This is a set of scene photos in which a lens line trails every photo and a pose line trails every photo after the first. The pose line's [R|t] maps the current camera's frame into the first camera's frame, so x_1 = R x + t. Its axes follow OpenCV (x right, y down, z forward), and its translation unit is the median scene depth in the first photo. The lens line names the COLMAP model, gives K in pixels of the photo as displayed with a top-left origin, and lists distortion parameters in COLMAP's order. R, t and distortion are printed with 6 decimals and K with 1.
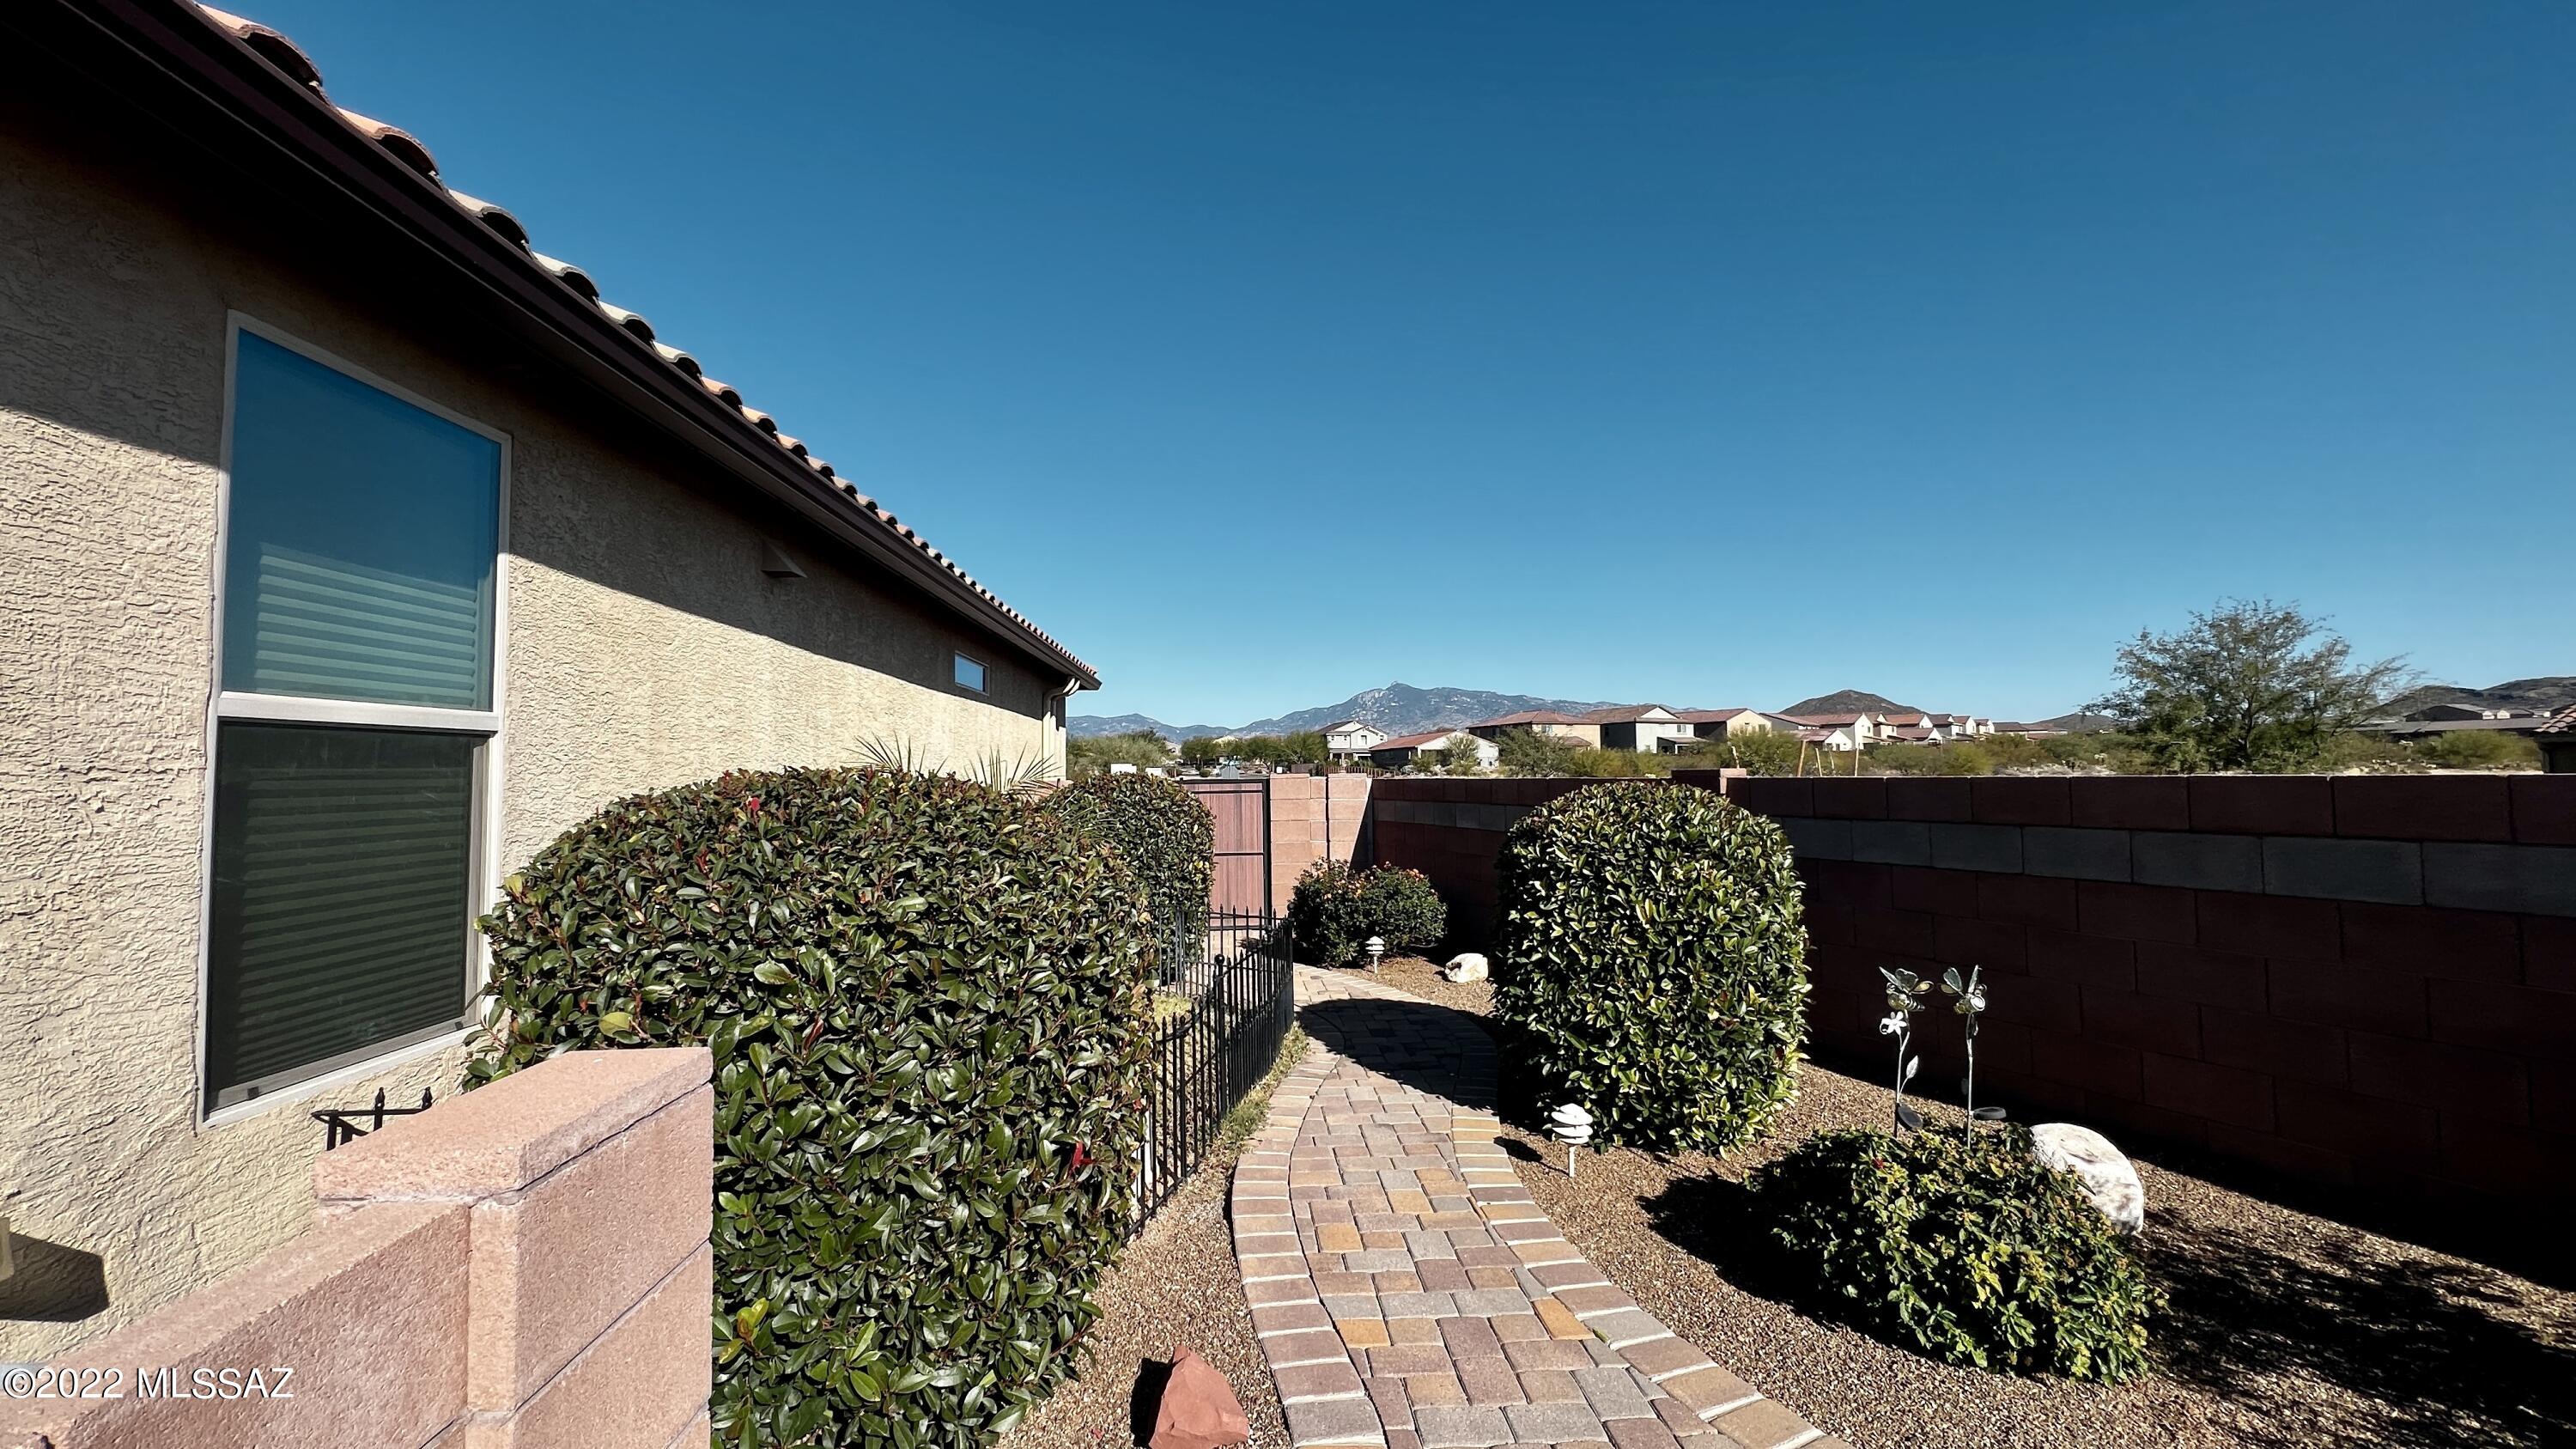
lens RADIAL K [[1030.3, 0, 1277.5], [0, 1030.3, 712.6], [0, 0, 1]] dist [-0.001754, 0.000017]
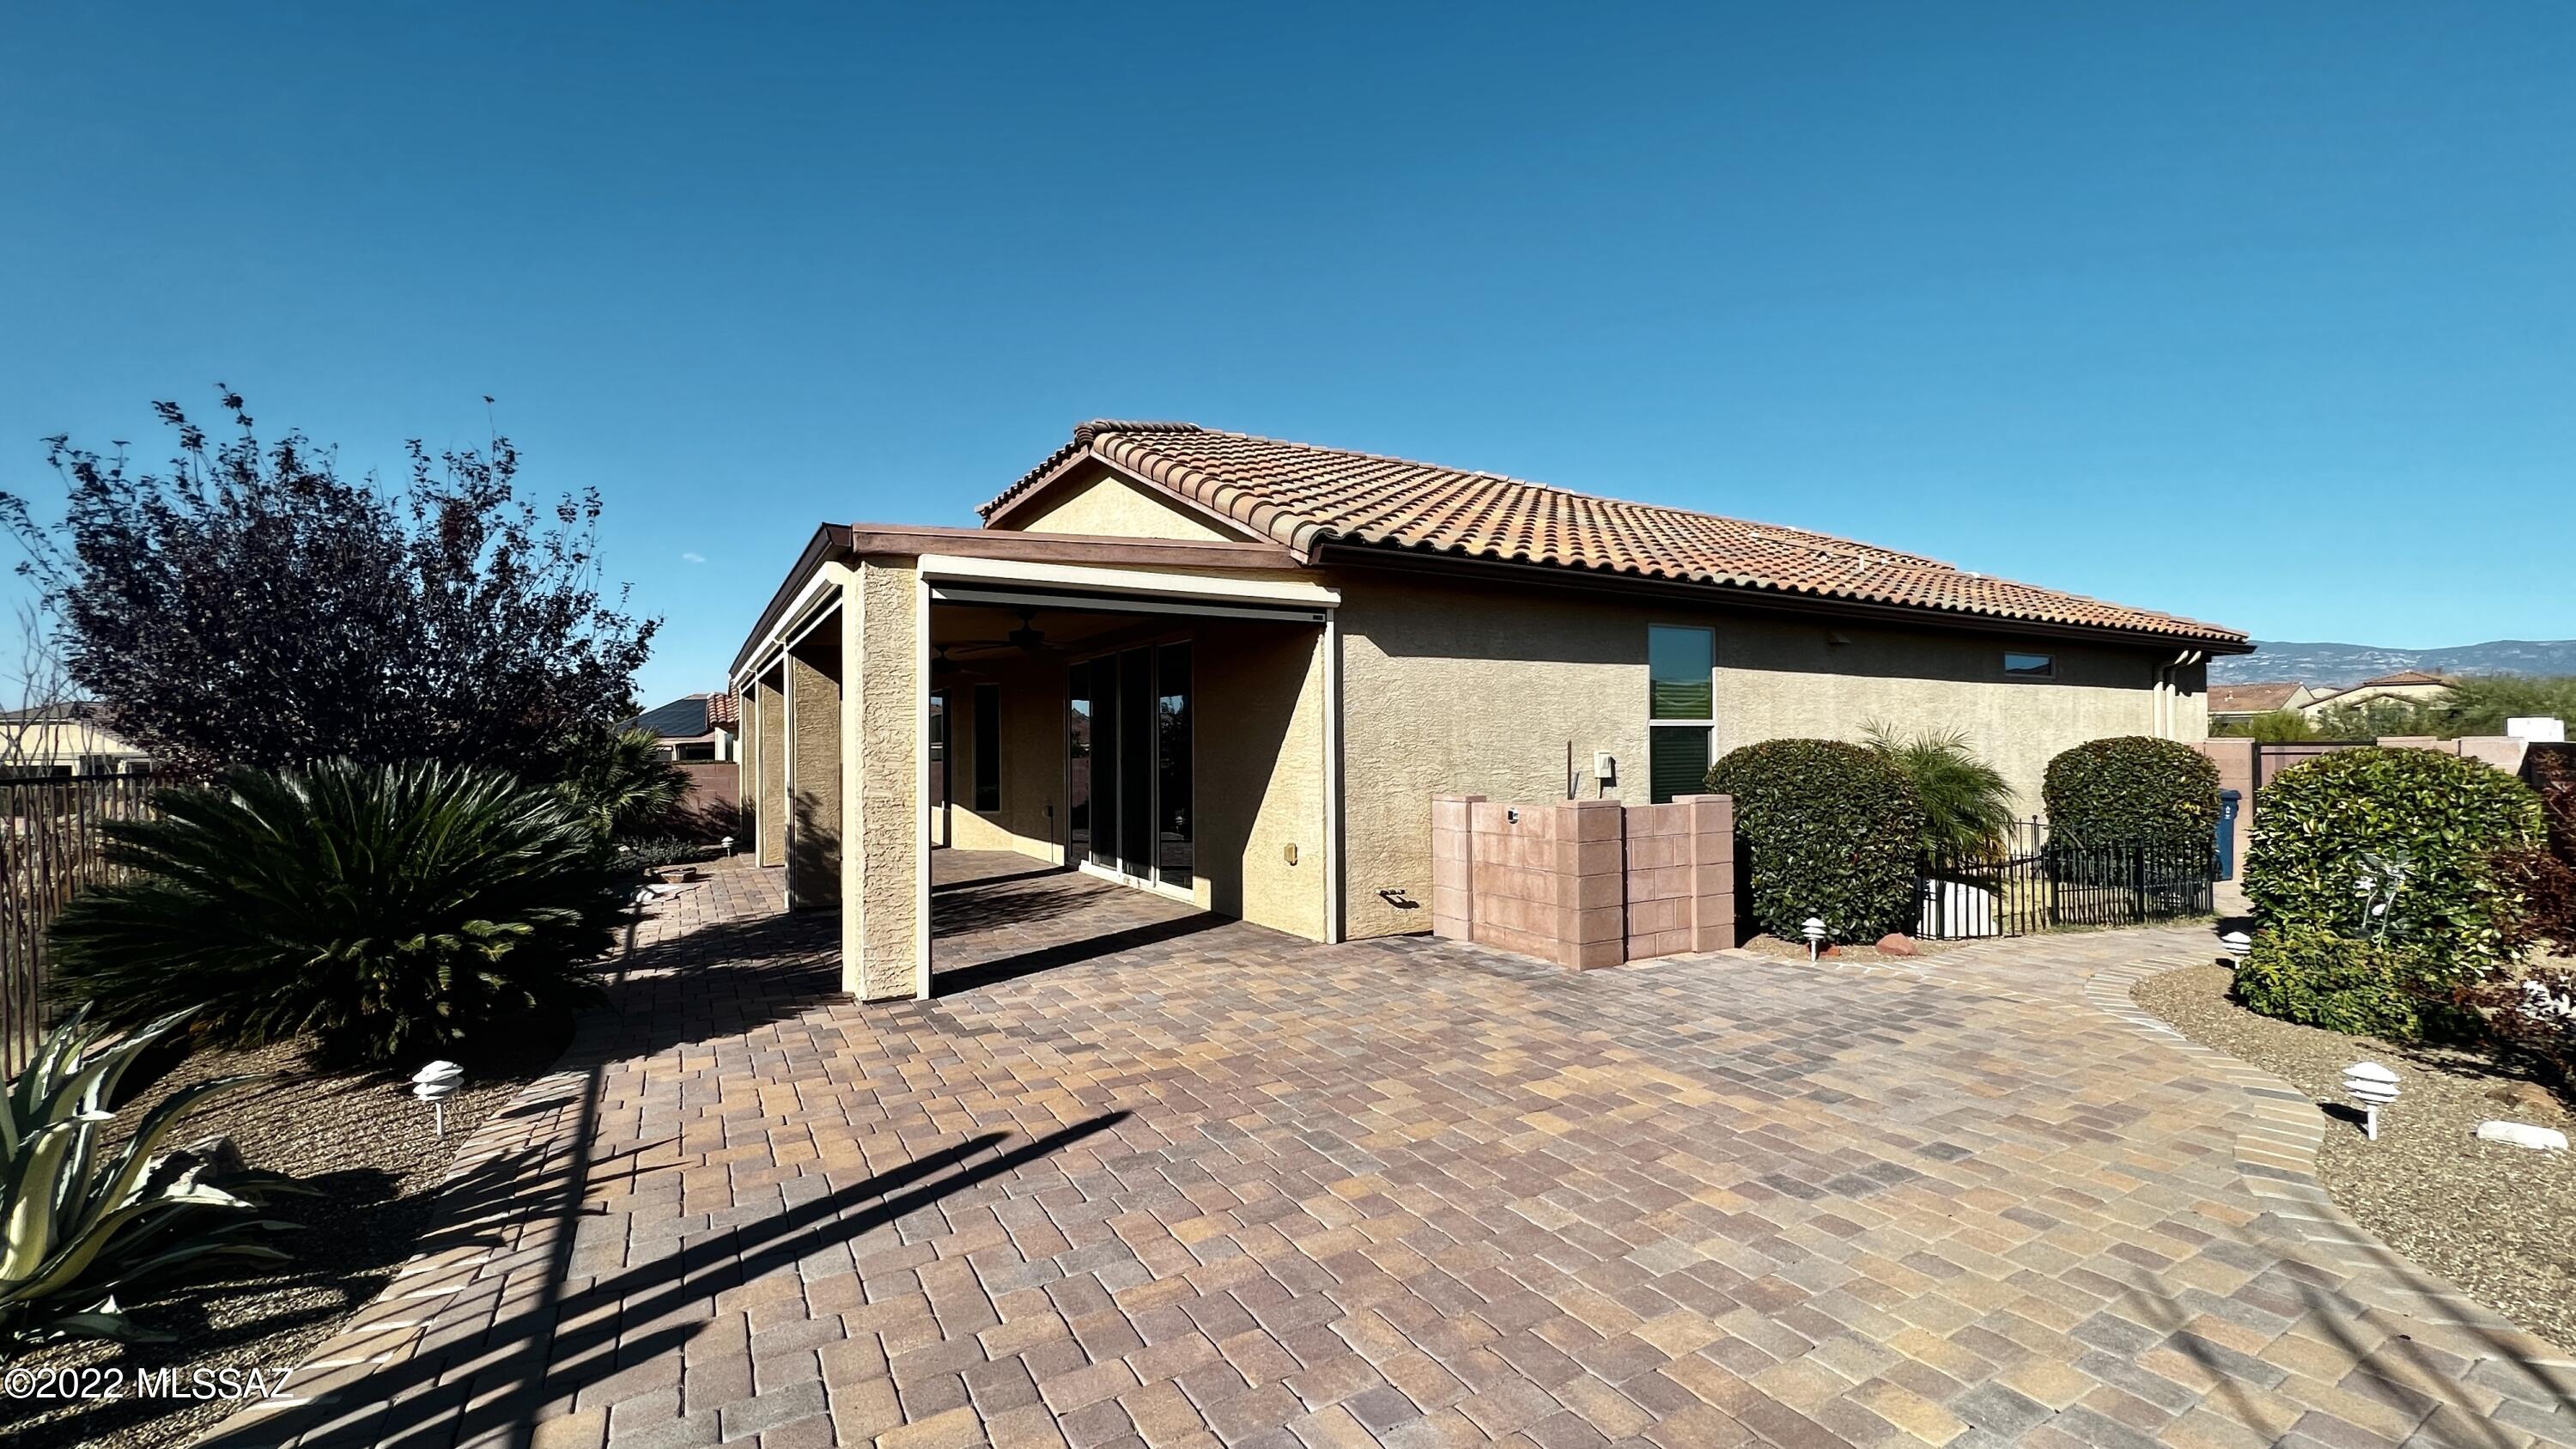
lens RADIAL K [[1082.0, 0, 1277.5], [0, 1082.0, 727.4], [0, 0, 1]] dist [-0.000863, -0.000036]
pose [[0.459238, -0.005889, -0.888294, 1.768580], [0.054453, 0.998284, 0.021533, -0.137631], [0.886643, -0.058259, 0.458770, -1.908309]]
